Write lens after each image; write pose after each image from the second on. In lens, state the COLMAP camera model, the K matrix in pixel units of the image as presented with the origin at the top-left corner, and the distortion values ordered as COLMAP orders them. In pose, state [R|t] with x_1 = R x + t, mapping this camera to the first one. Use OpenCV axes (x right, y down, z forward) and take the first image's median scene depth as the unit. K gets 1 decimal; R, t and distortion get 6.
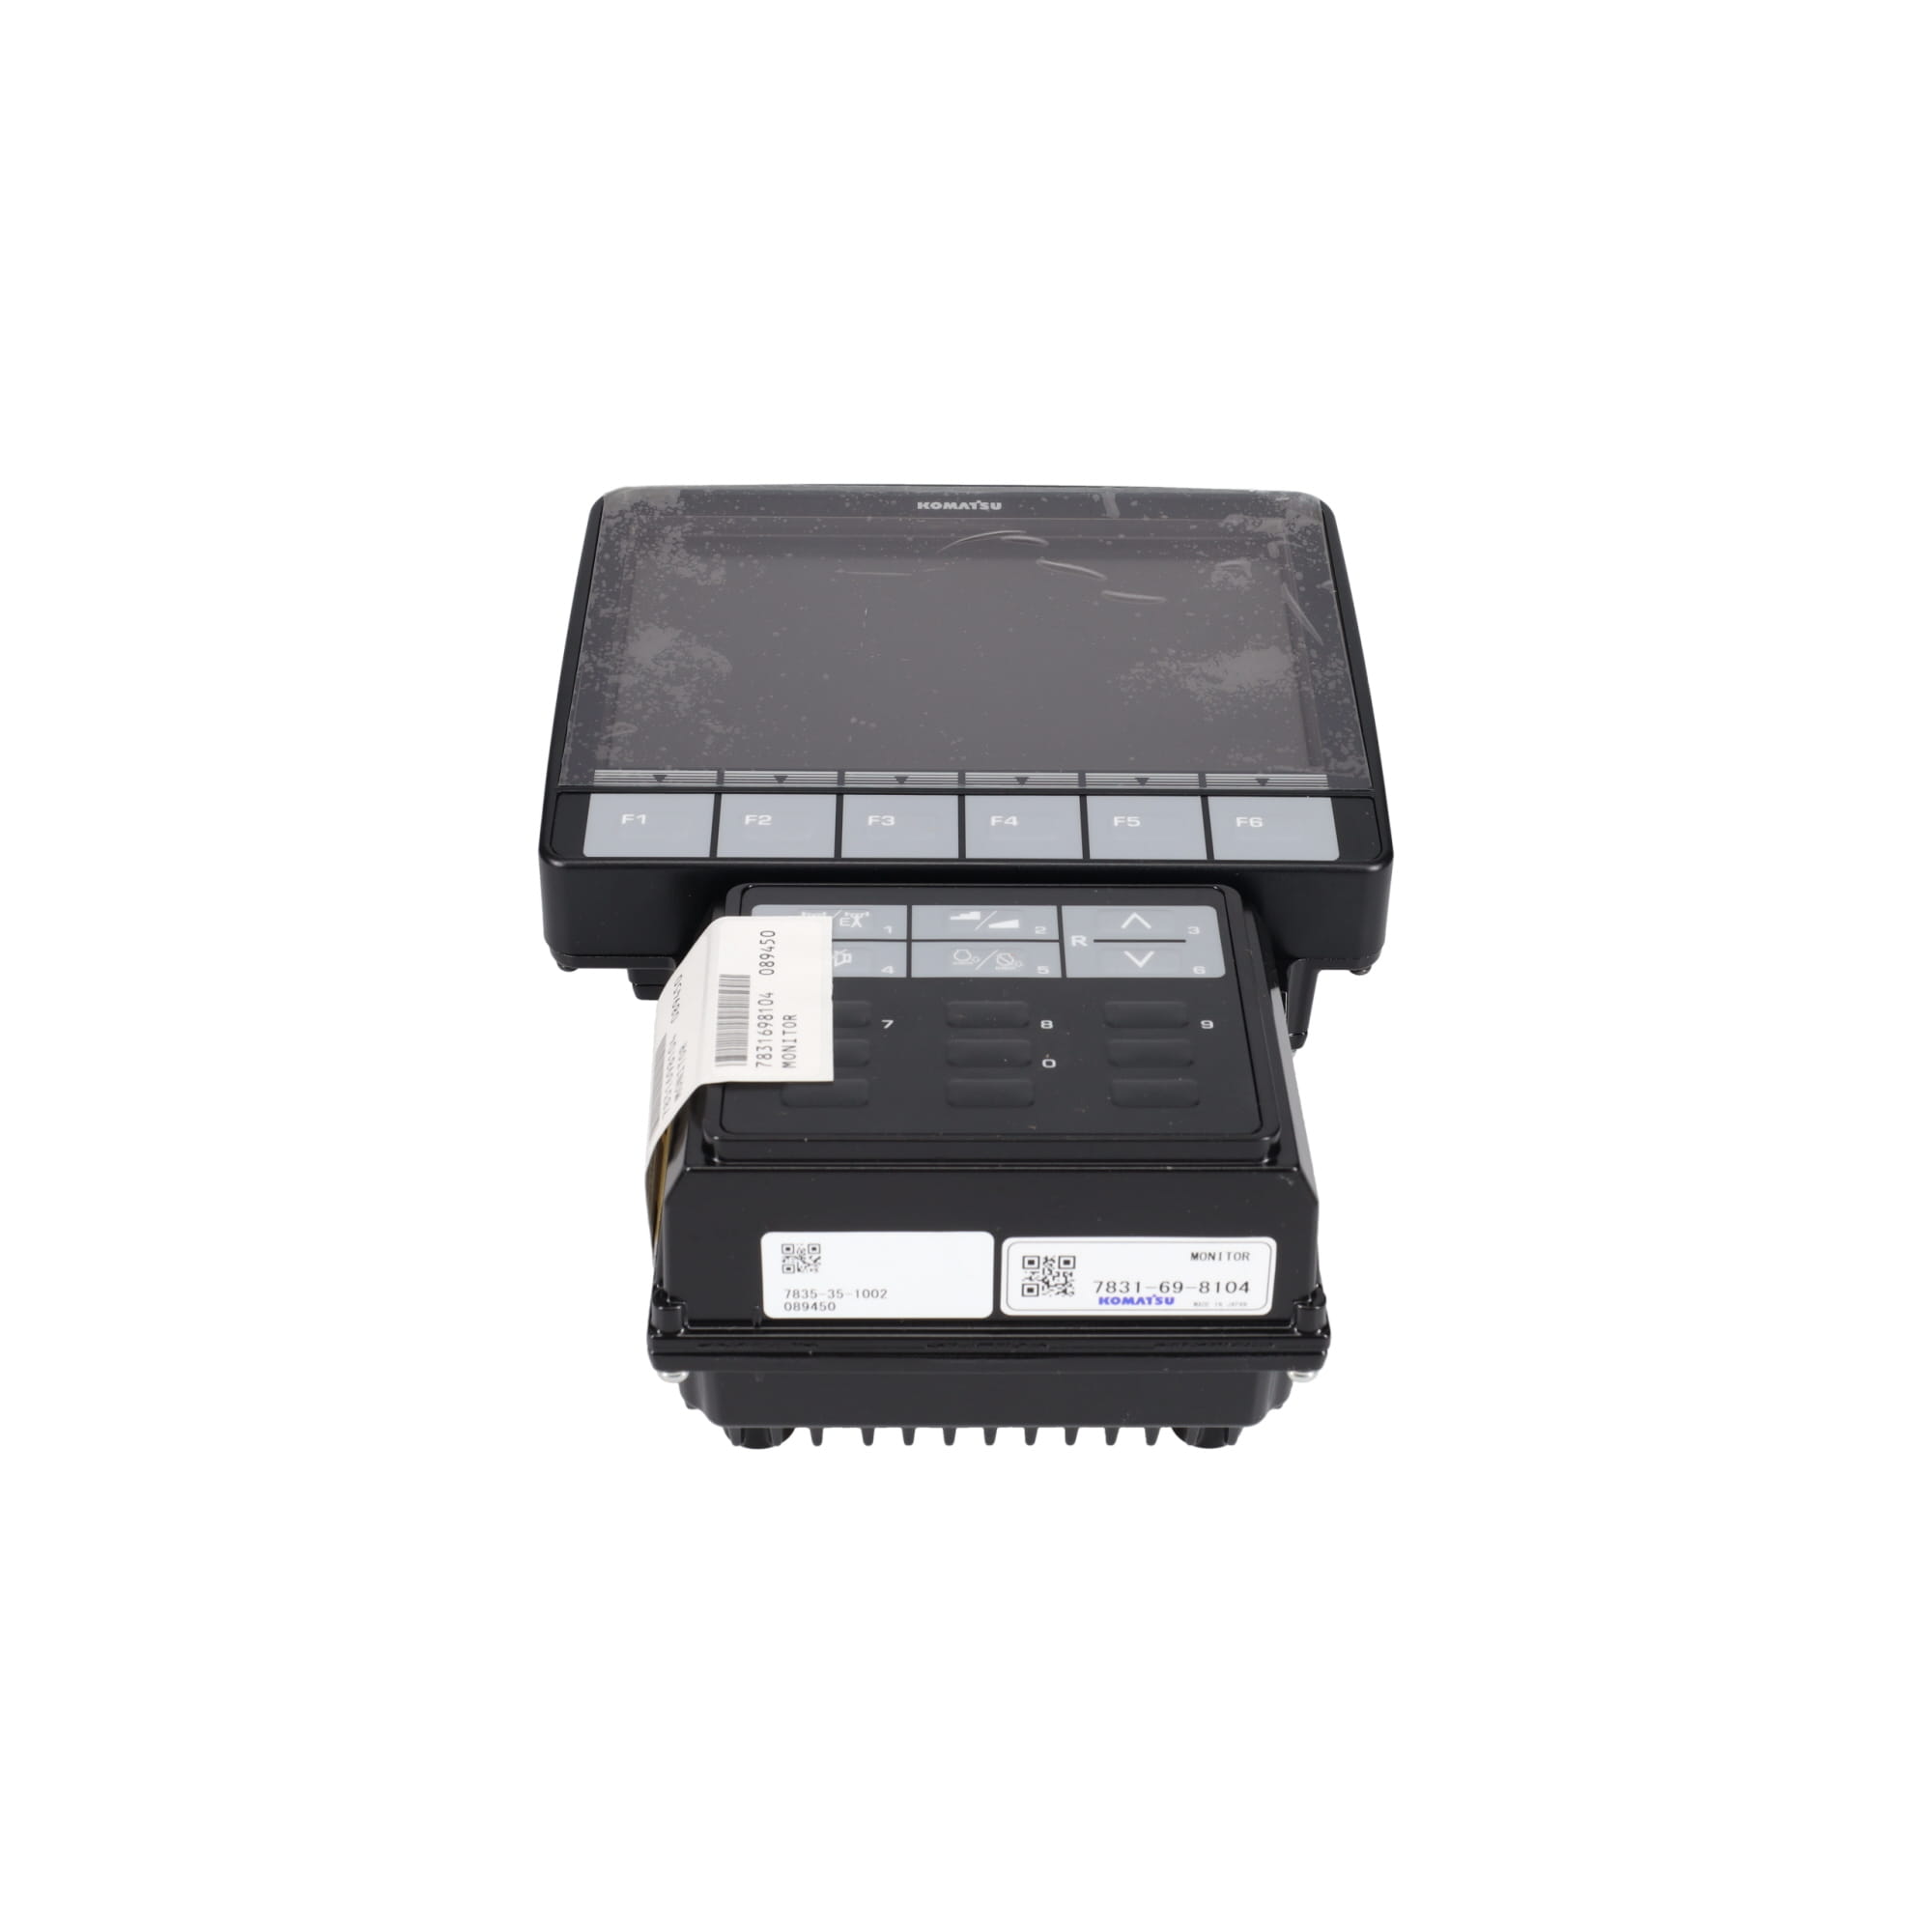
lens RADIAL K [[2685.5, 0, 1021.3], [0, 2685.5, 965.1], [0, 0, 1]] dist [-0.007478, -0.006111]
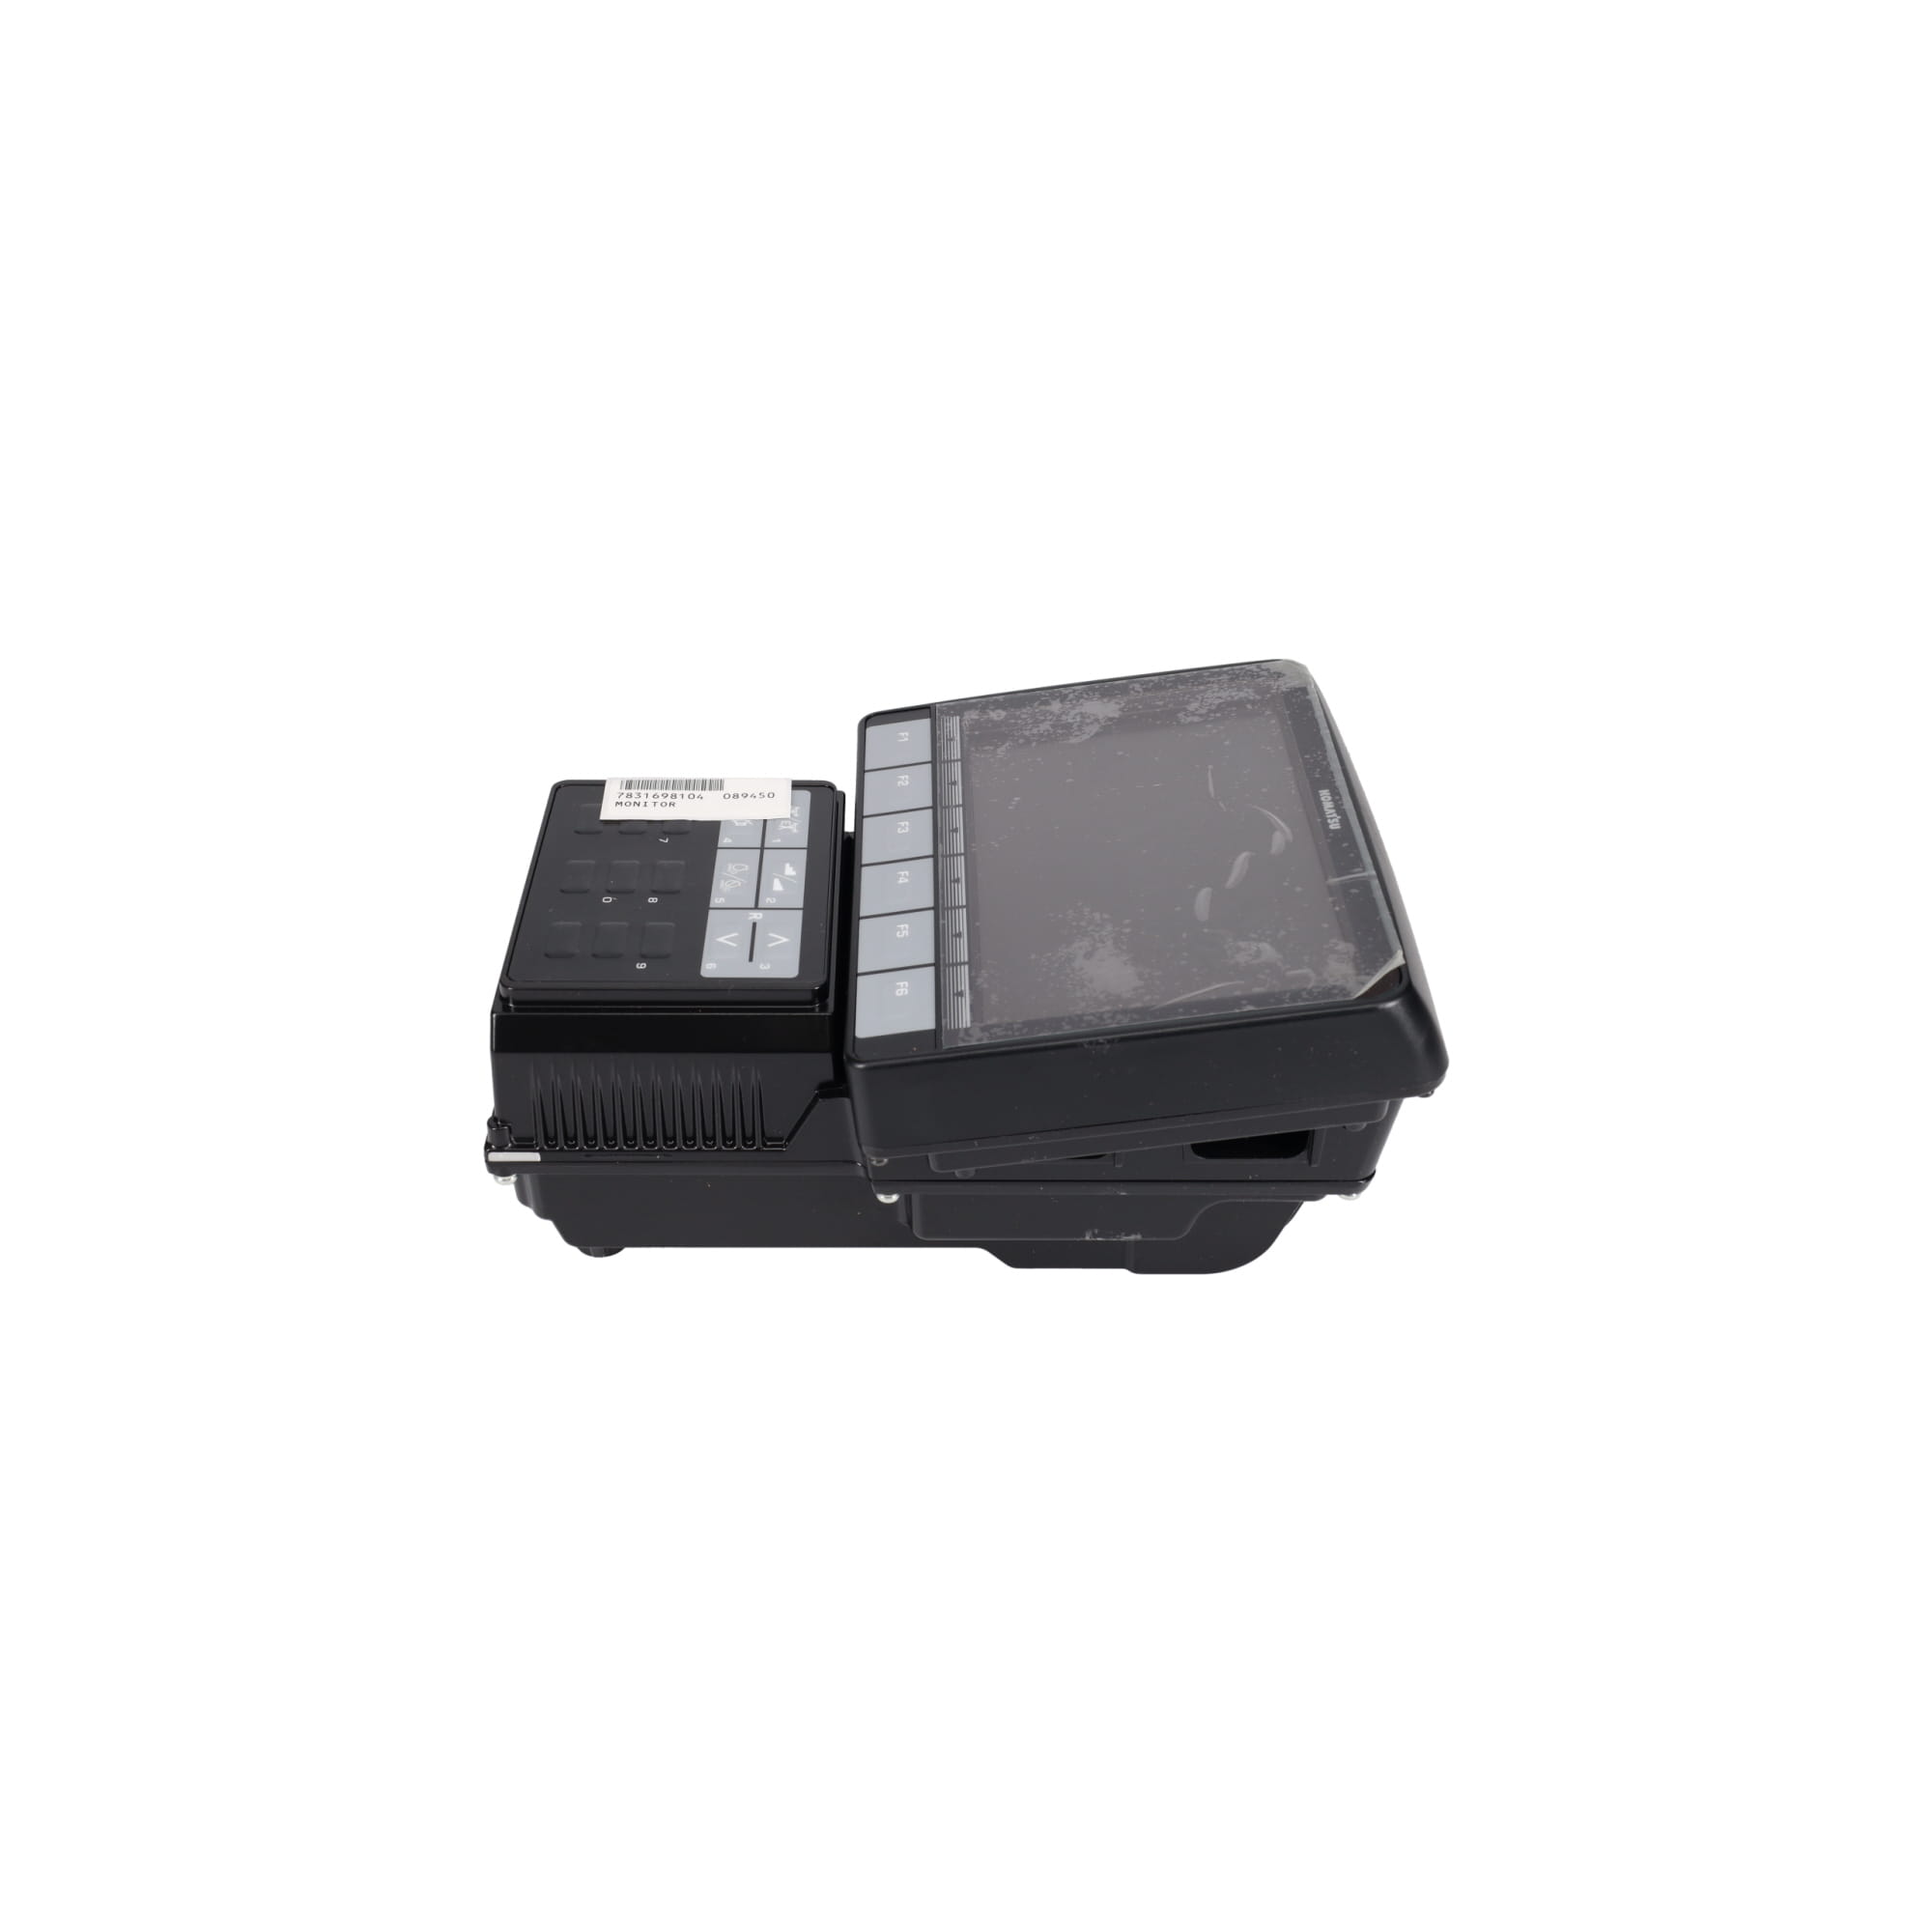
lens RADIAL K [[2151.7, 0, 966.0], [0, 2151.7, 966.0], [0, 0, 1]] dist [0.011423, 0.001335]
pose [[-0.001127, 0.561077, -0.827763, 0.866514], [-0.592376, 0.666522, 0.452591, -0.507052], [0.805661, 0.490857, 0.331618, 0.693487]]
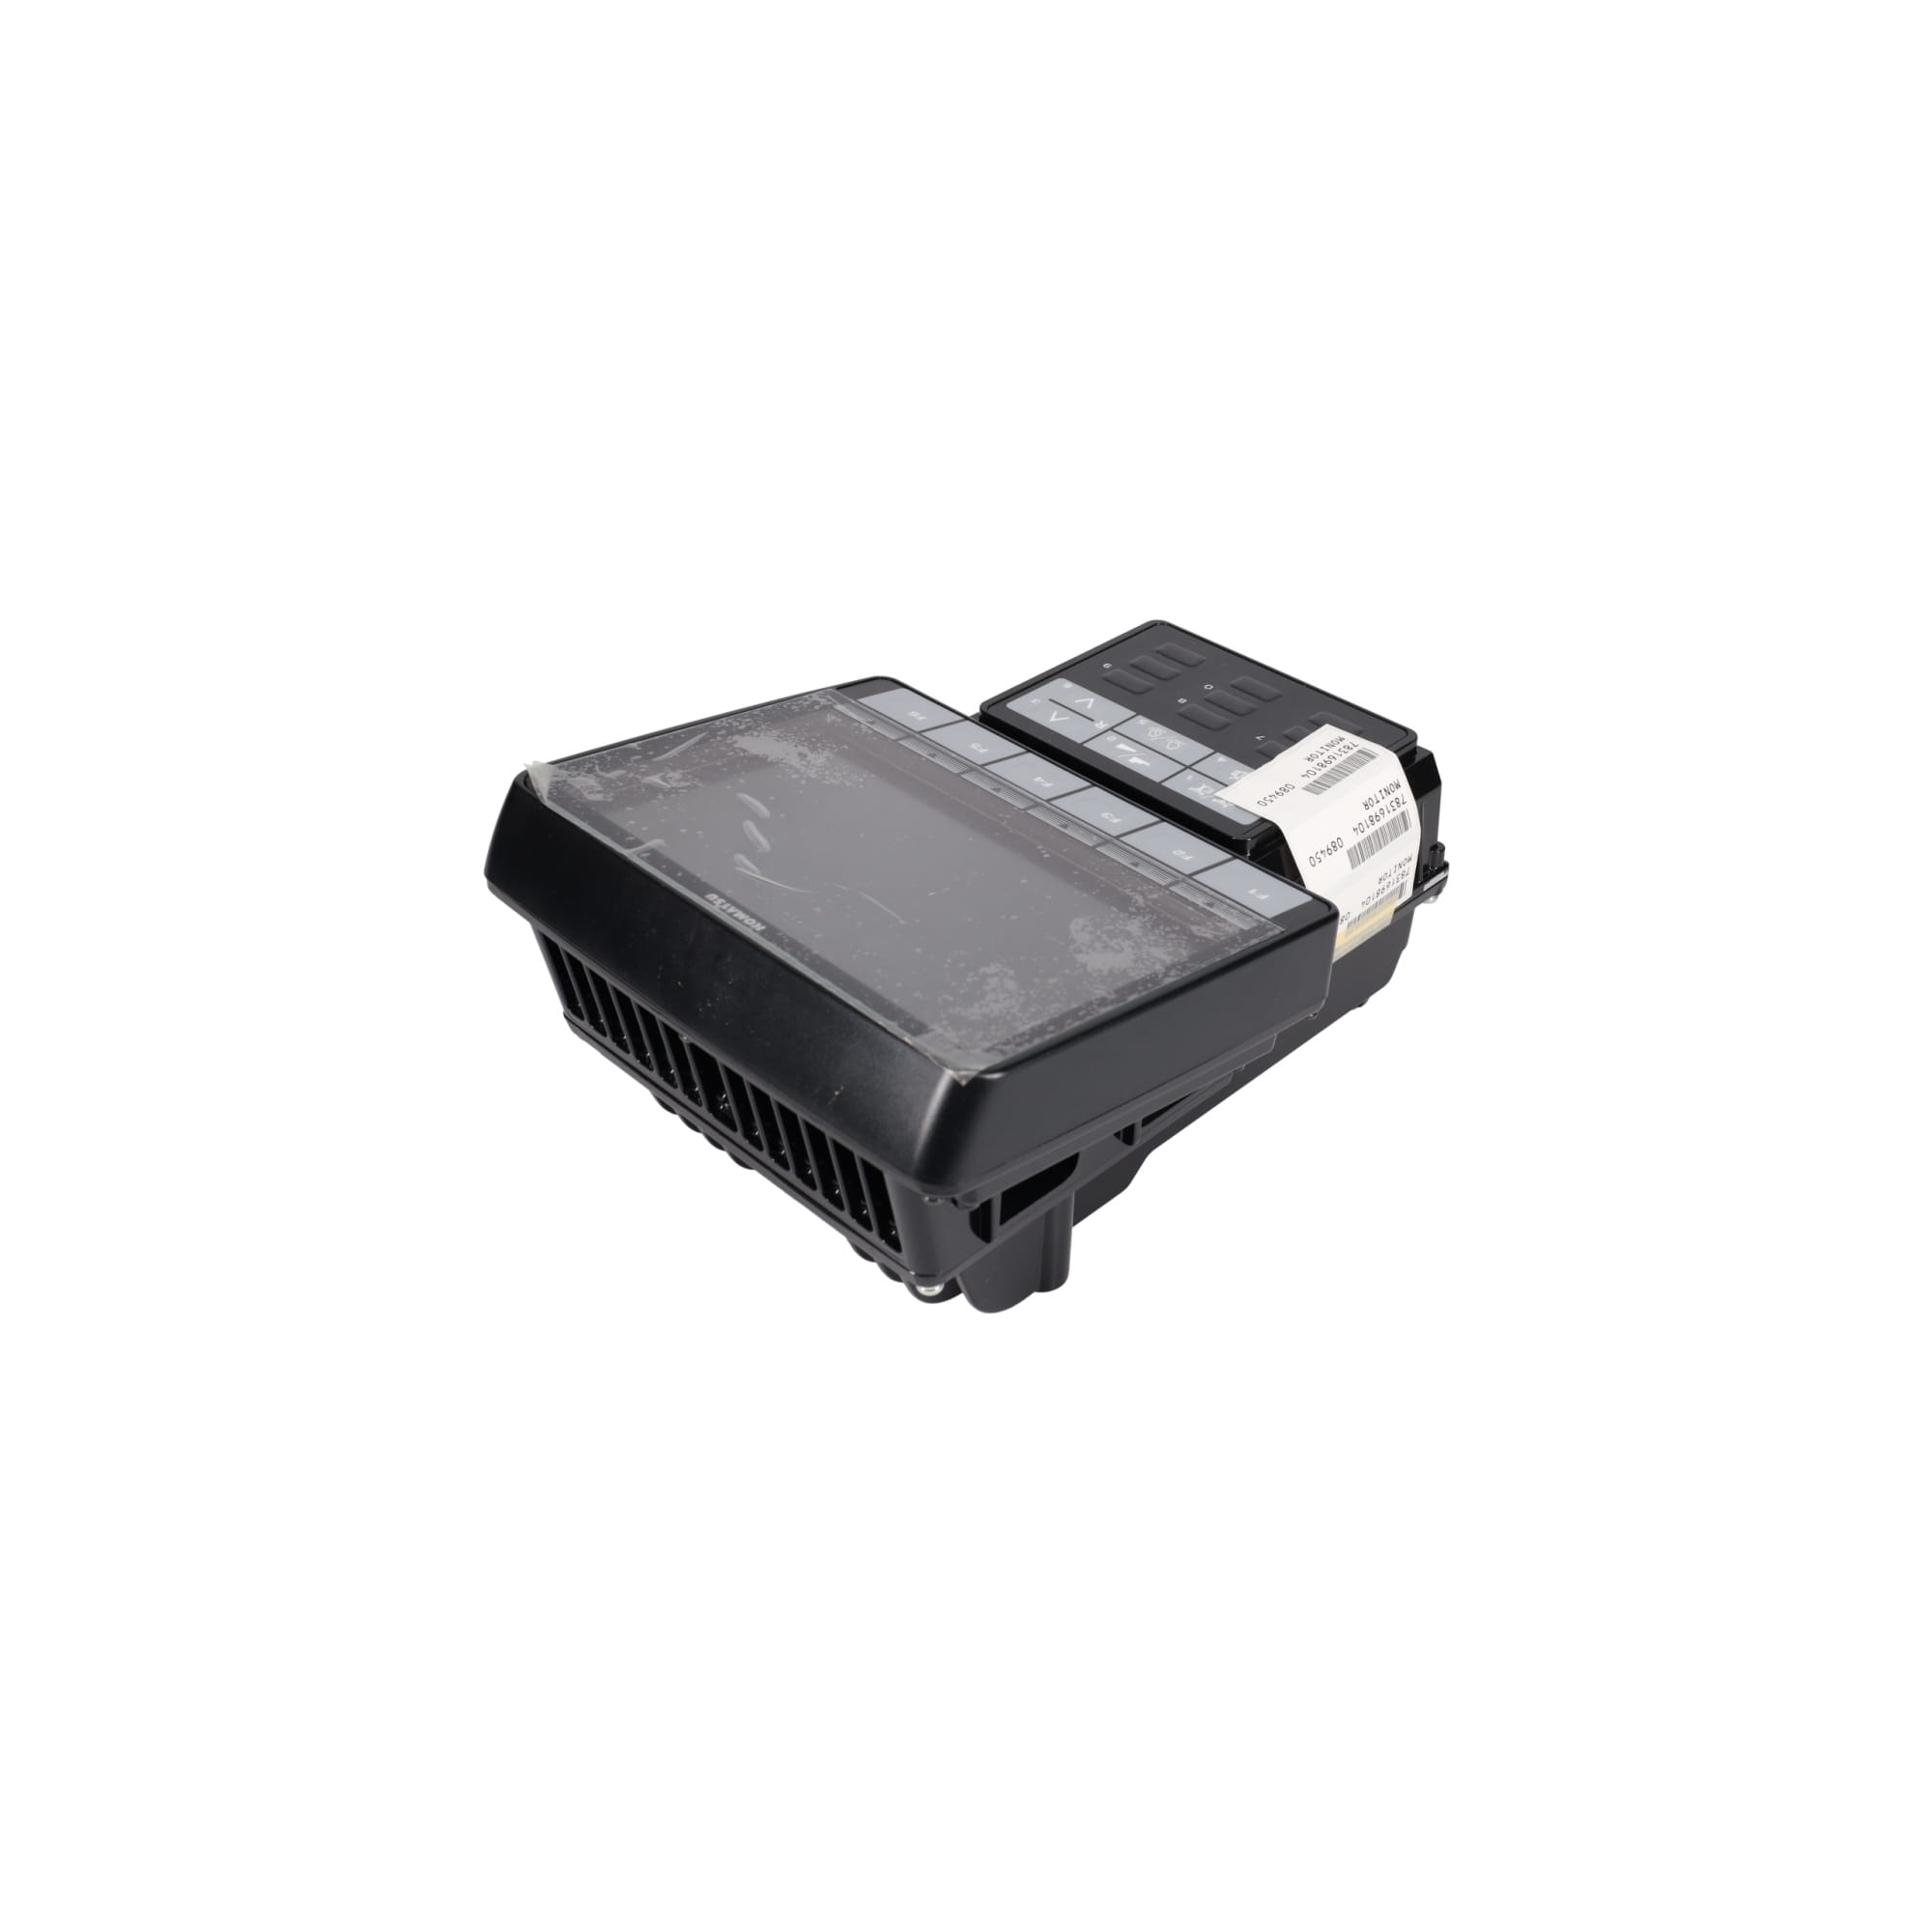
lens RADIAL K [[2065.1, 0, 966.0], [0, 2065.1, 966.0], [0, 0, 1]] dist [-0.002267, -0.001167]
pose [[-0.678683, -0.452435, 0.578526, -0.607058], [0.413871, 0.415128, 0.810172, -0.851108], [-0.606712, 0.789285, -0.094491, 1.178515]]
